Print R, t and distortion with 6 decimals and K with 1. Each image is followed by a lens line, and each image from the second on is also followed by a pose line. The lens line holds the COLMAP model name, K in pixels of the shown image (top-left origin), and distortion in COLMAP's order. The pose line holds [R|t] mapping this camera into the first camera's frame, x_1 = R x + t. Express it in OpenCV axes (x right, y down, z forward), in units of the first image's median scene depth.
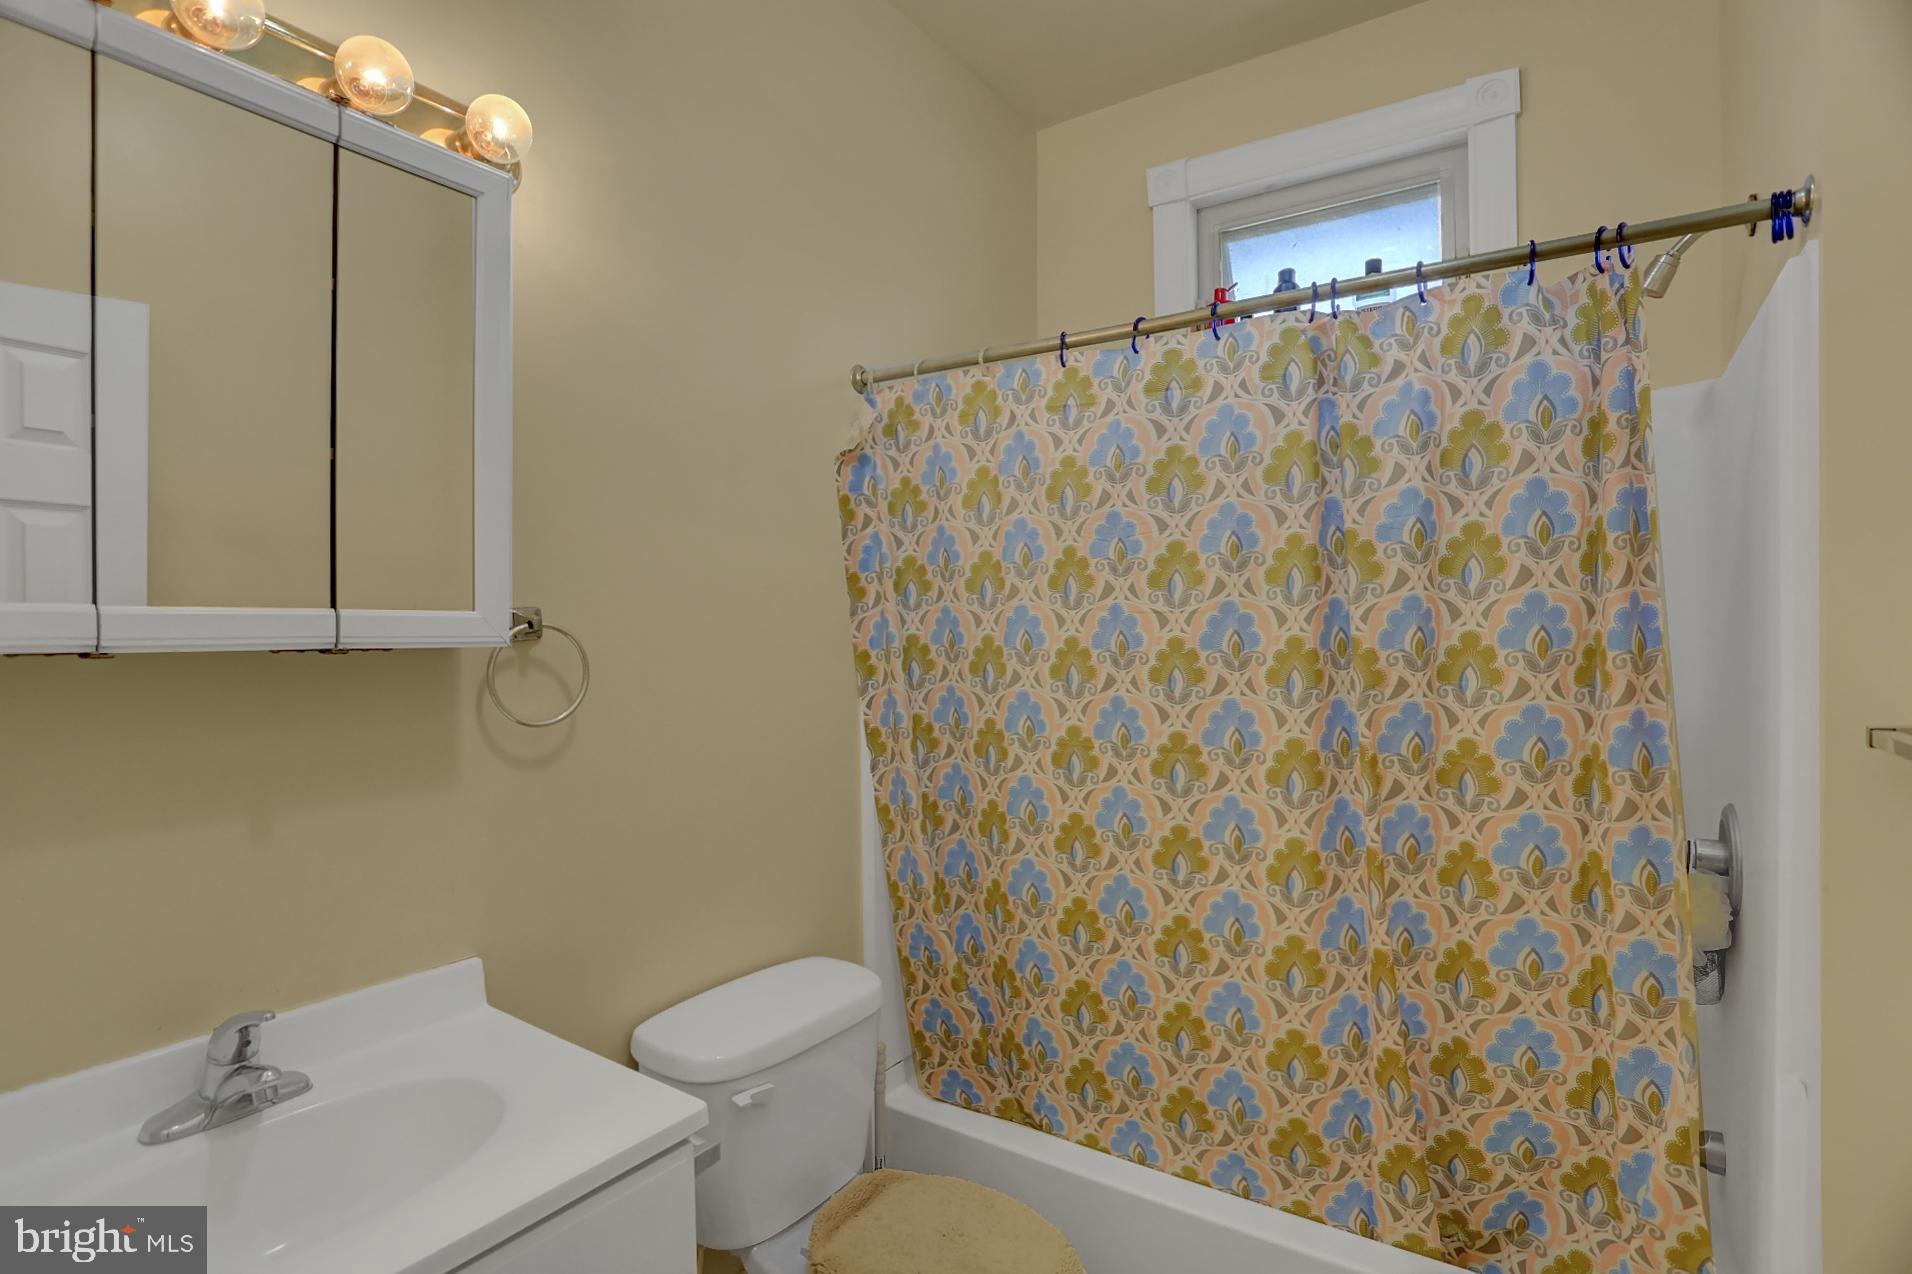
lens RADIAL K [[949.4, 0, 950.0], [0, 949.4, 633.3], [0, 0, 1]] dist [-0.060828, 0.027048]
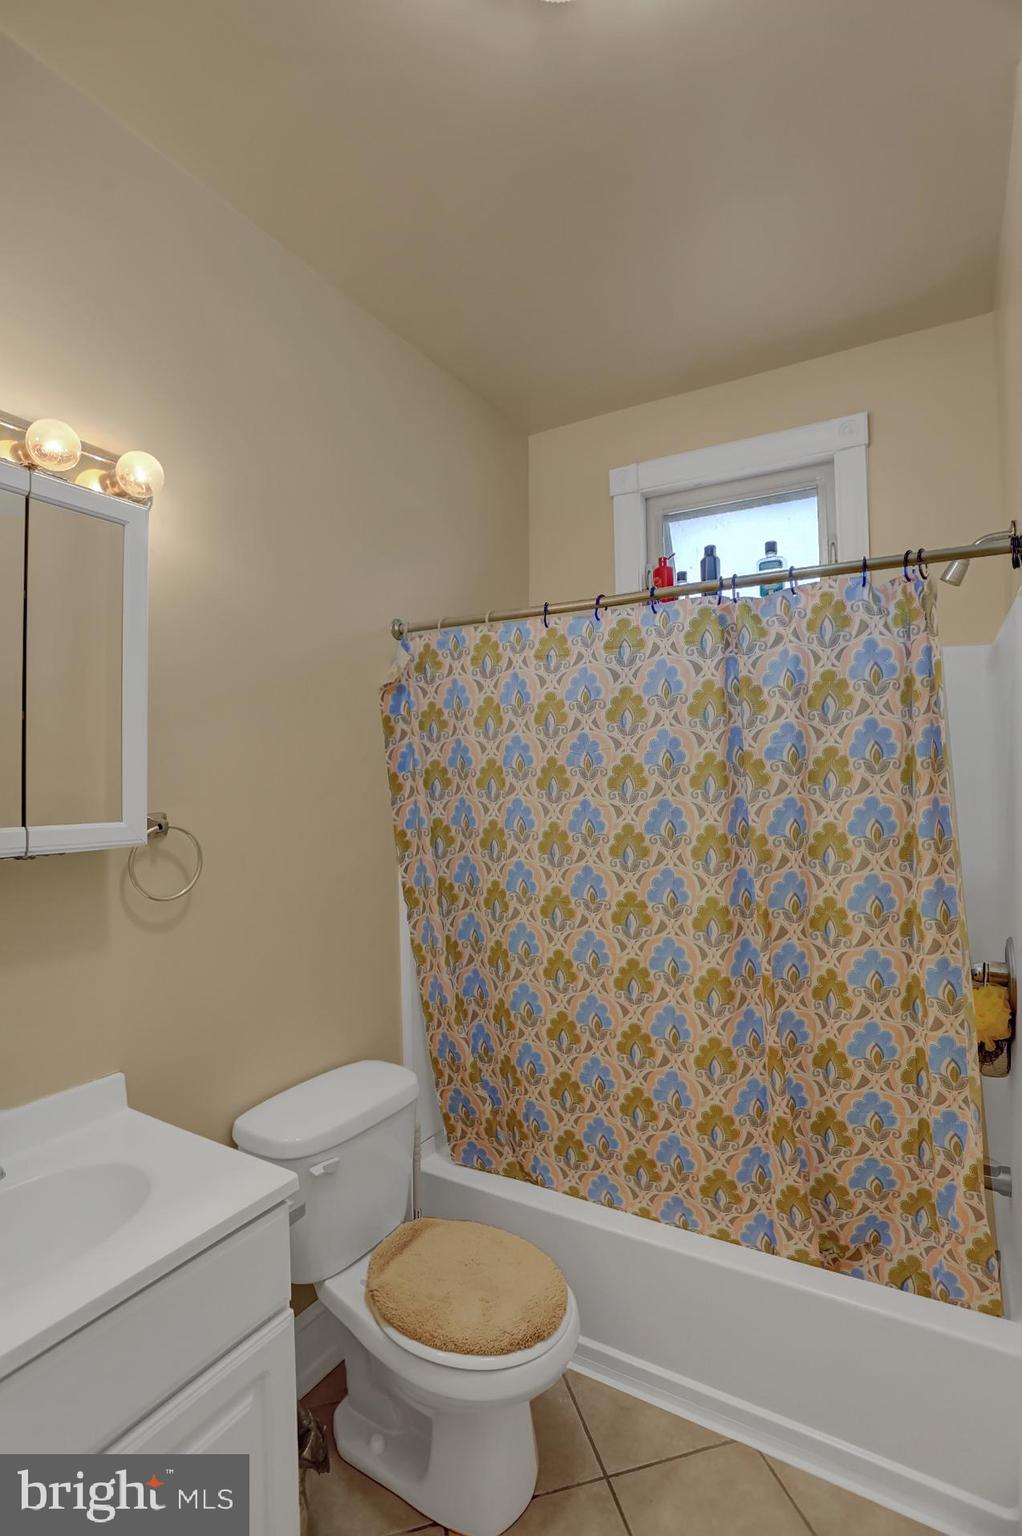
lens RADIAL K [[762.7, 0, 512.6], [0, 762.7, 766.4], [0, 0, 1]] dist [-0.060828, 0.027048]
pose [[0.998073, -0.007119, 0.061645, 0.000408], [0.008532, 0.999706, -0.022704, -0.060721], [-0.061465, 0.023186, 0.997840, -0.117863]]
